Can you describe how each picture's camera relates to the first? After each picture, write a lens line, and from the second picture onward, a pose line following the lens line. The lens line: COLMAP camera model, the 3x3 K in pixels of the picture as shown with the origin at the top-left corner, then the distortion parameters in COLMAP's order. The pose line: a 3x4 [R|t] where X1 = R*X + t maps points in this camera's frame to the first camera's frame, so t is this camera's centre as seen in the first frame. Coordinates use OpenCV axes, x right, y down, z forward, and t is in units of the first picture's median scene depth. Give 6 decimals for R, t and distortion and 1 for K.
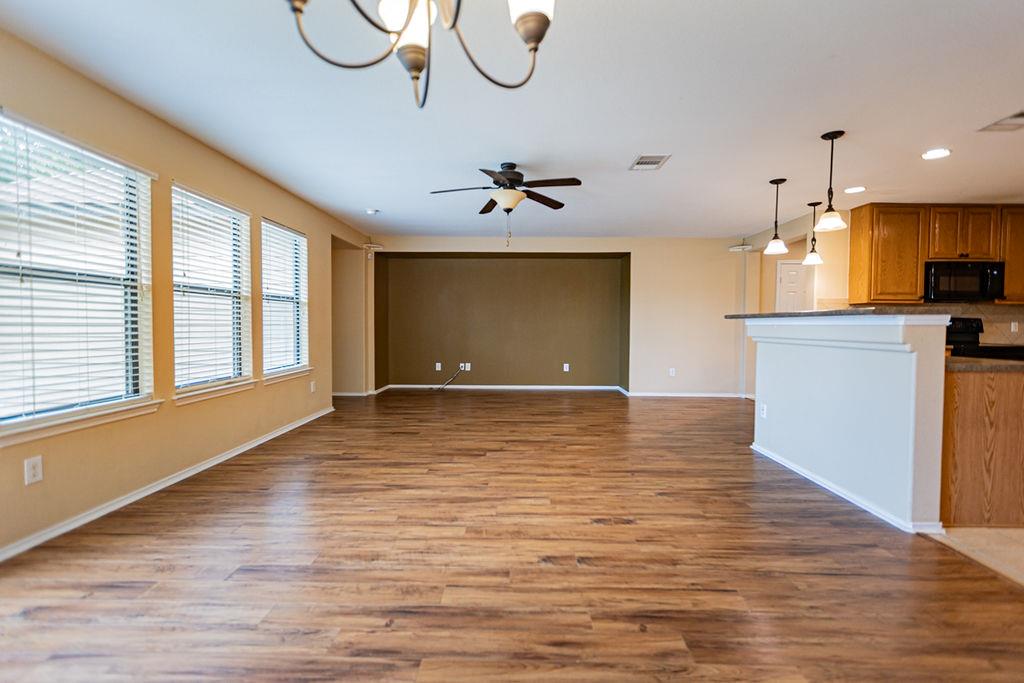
lens RADIAL K [[465.3, 0, 515.0], [0, 465.3, 336.7], [0, 0, 1]] dist [0.007812, -0.001018]
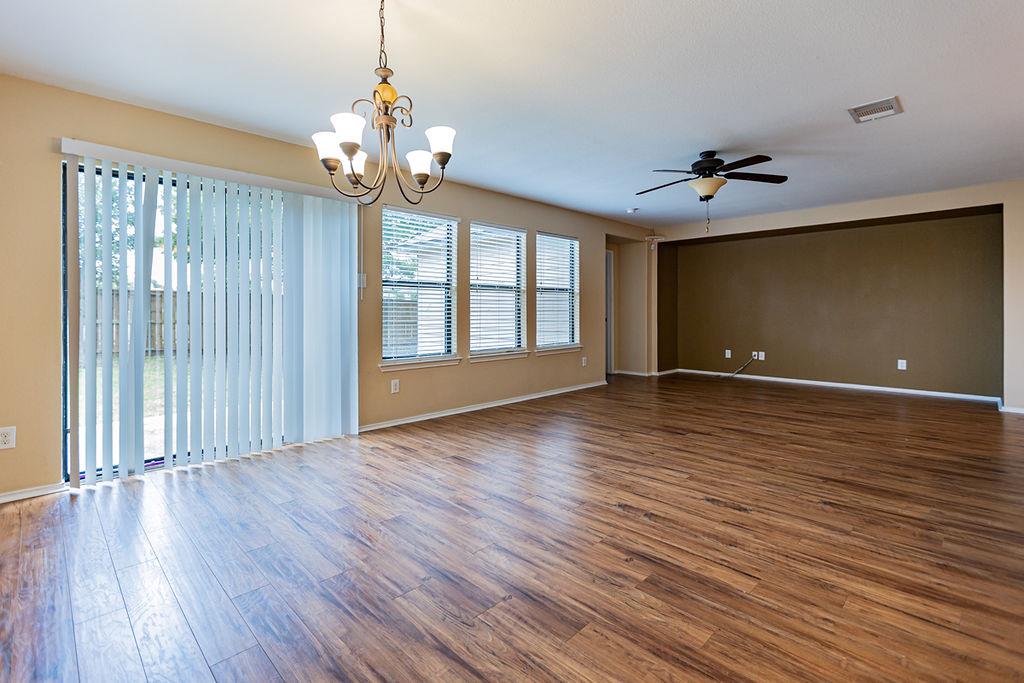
lens RADIAL K [[465.3, 0, 492.2], [0, 465.3, 311.0], [0, 0, 1]] dist [0.007812, -0.001018]
pose [[0.707922, -0.004247, -0.706278, 0.467410], [-0.013858, 0.999706, -0.019902, 0.005519], [0.706155, 0.023876, 0.707655, -0.063028]]
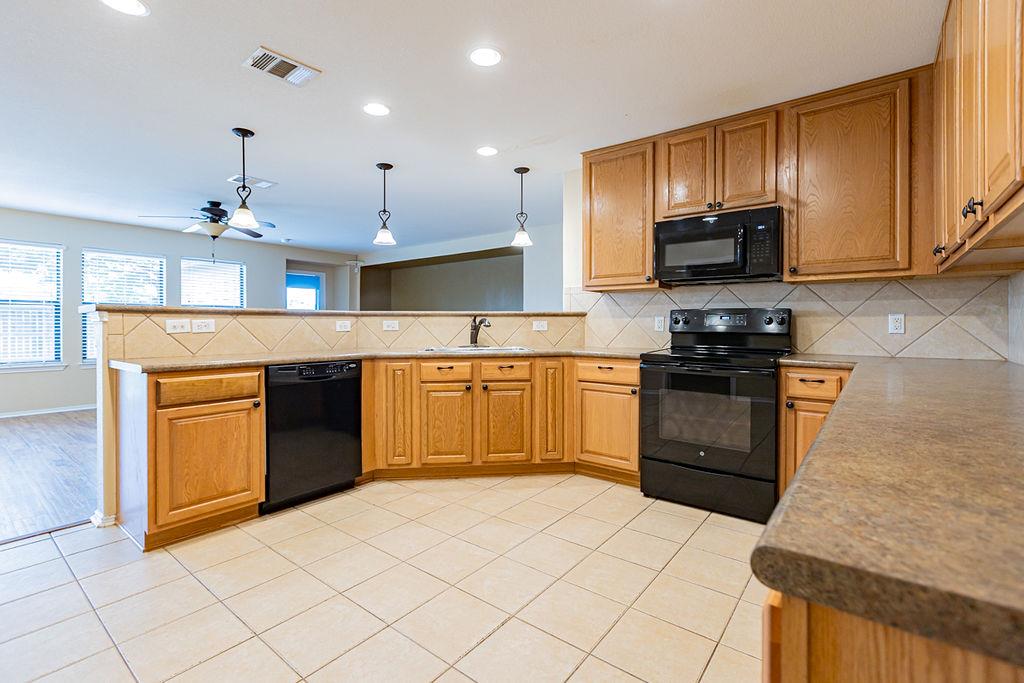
lens RADIAL K [[465.3, 0, 522.2], [0, 465.3, 329.5], [0, 0, 1]] dist [0.007812, -0.001018]
pose [[0.793764, 0.002198, -0.608222, 2.034666], [-0.012026, 0.999855, -0.012080, -0.004908], [0.608107, 0.016903, 0.793675, 0.672416]]
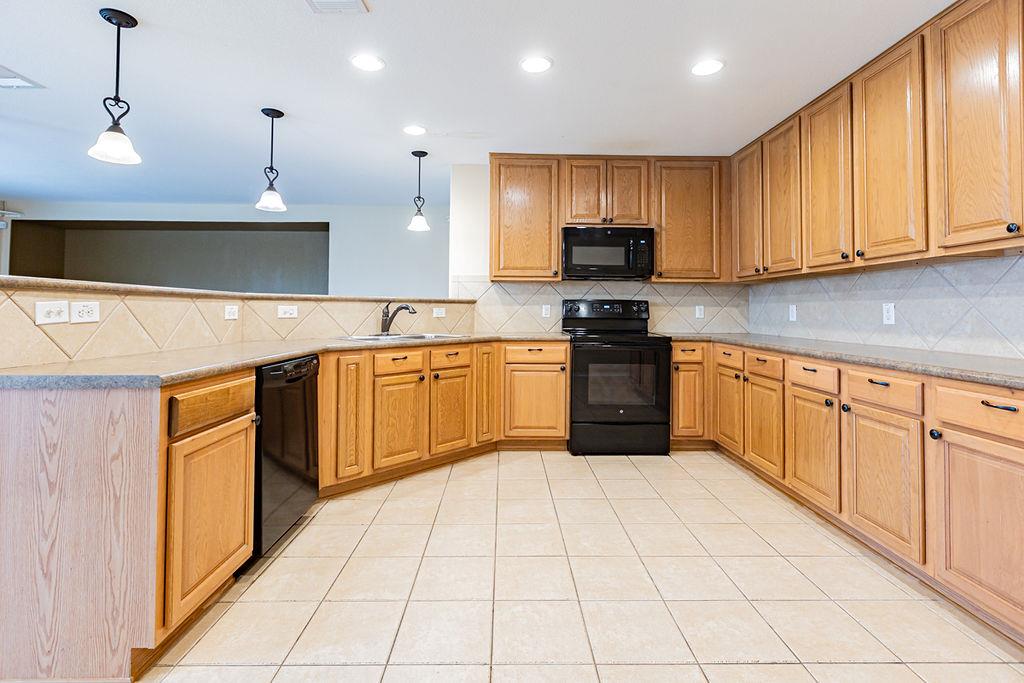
lens RADIAL K [[465.3, 0, 523.3], [0, 465.3, 303.7], [0, 0, 1]] dist [0.007812, -0.001018]
pose [[0.999690, 0.000316, 0.024895, 1.438315], [0.000739, 0.999102, -0.042371, -0.000357], [-0.024886, 0.042376, 0.998792, 0.409659]]
